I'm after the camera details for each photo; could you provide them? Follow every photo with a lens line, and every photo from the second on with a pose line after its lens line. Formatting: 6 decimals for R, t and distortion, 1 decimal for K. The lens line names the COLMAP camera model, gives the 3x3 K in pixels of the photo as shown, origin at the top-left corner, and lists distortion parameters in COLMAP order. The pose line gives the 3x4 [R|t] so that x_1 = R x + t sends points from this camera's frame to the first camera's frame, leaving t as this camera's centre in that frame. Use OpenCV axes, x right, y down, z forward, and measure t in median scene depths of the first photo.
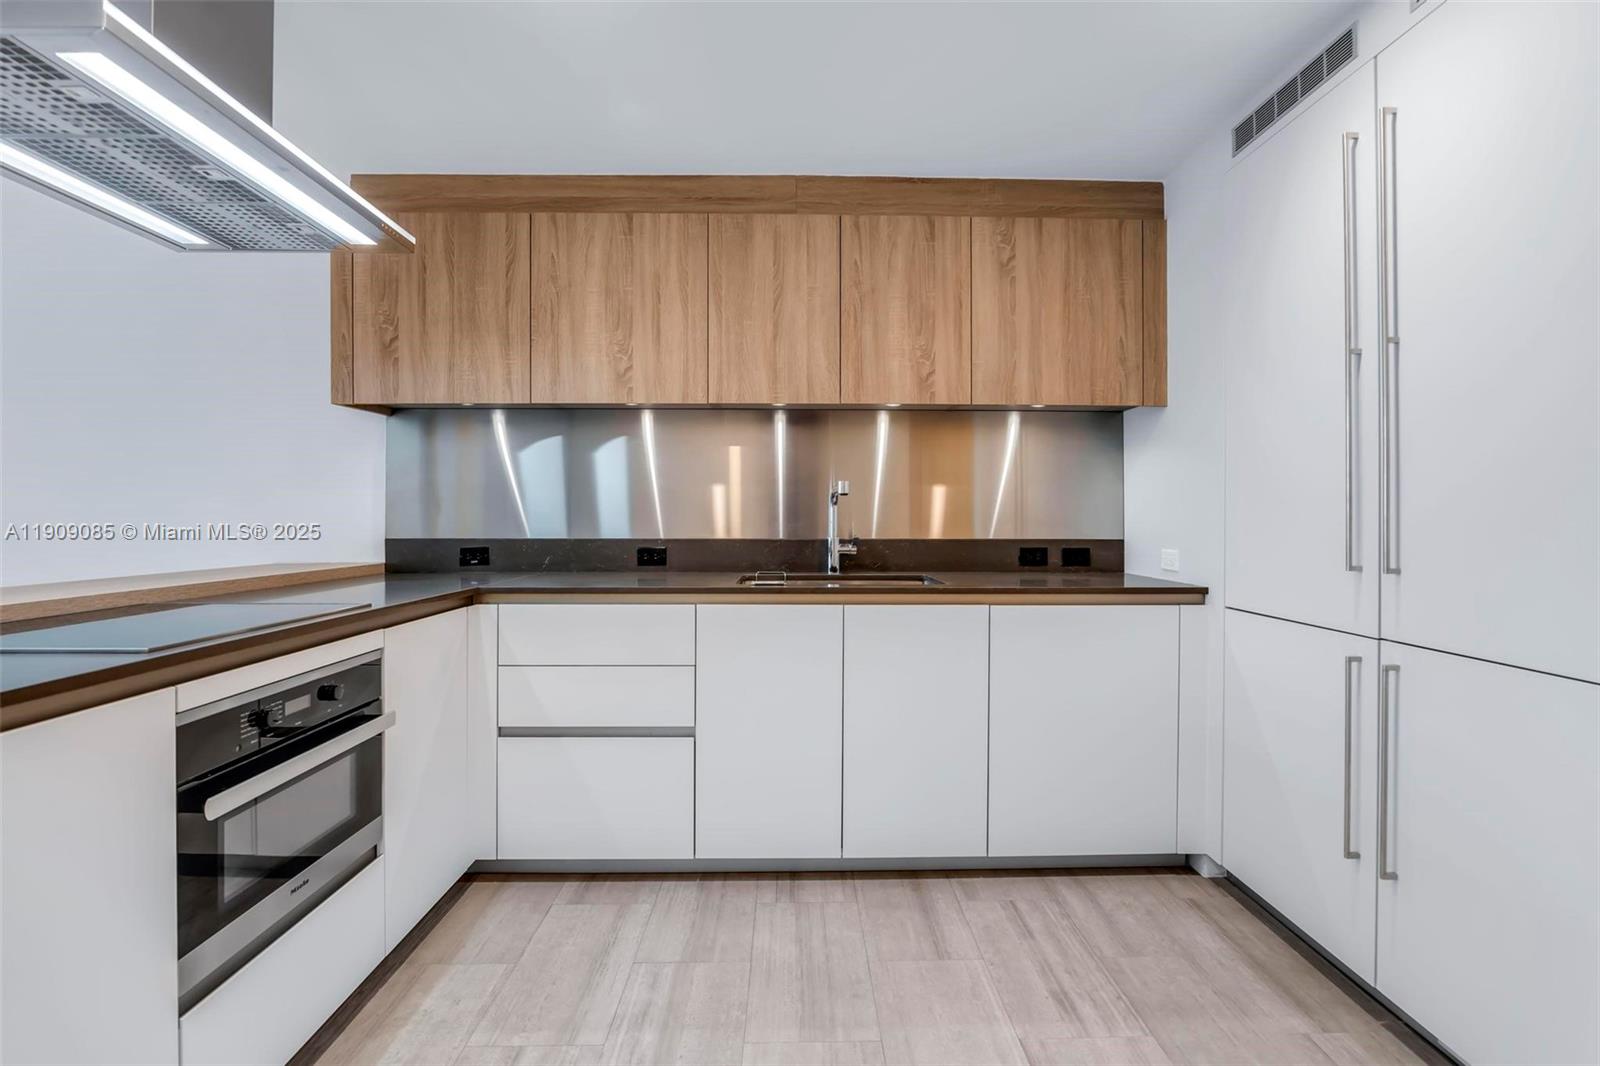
lens RADIAL K [[764.6, 0, 825.2], [0, 764.6, 510.2], [0, 0, 1]] dist [-0.020623, 0.004395]
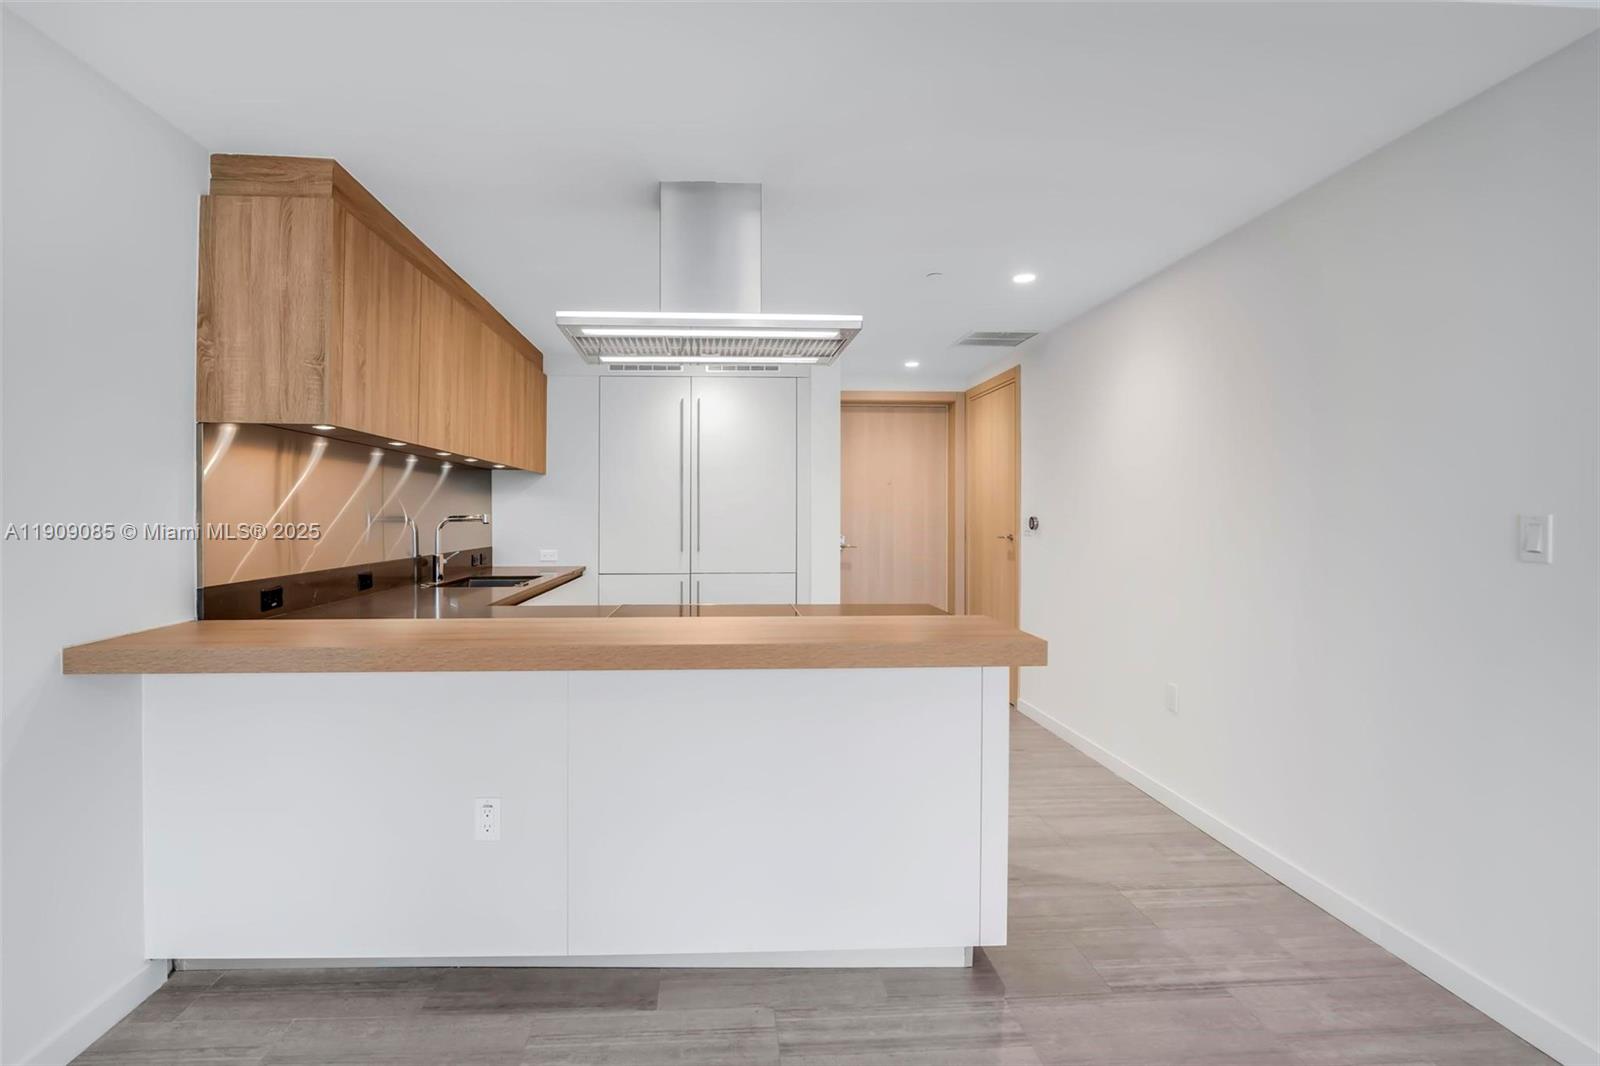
lens RADIAL K [[764.6, 0, 757.3], [0, 764.6, 514.4], [0, 0, 1]] dist [-0.020623, 0.004395]
pose [[-0.031588, -0.000549, 0.999501, -1.517022], [-0.003400, 0.999994, 0.000442, -0.041380], [-0.999495, -0.003384, -0.031589, 0.544908]]
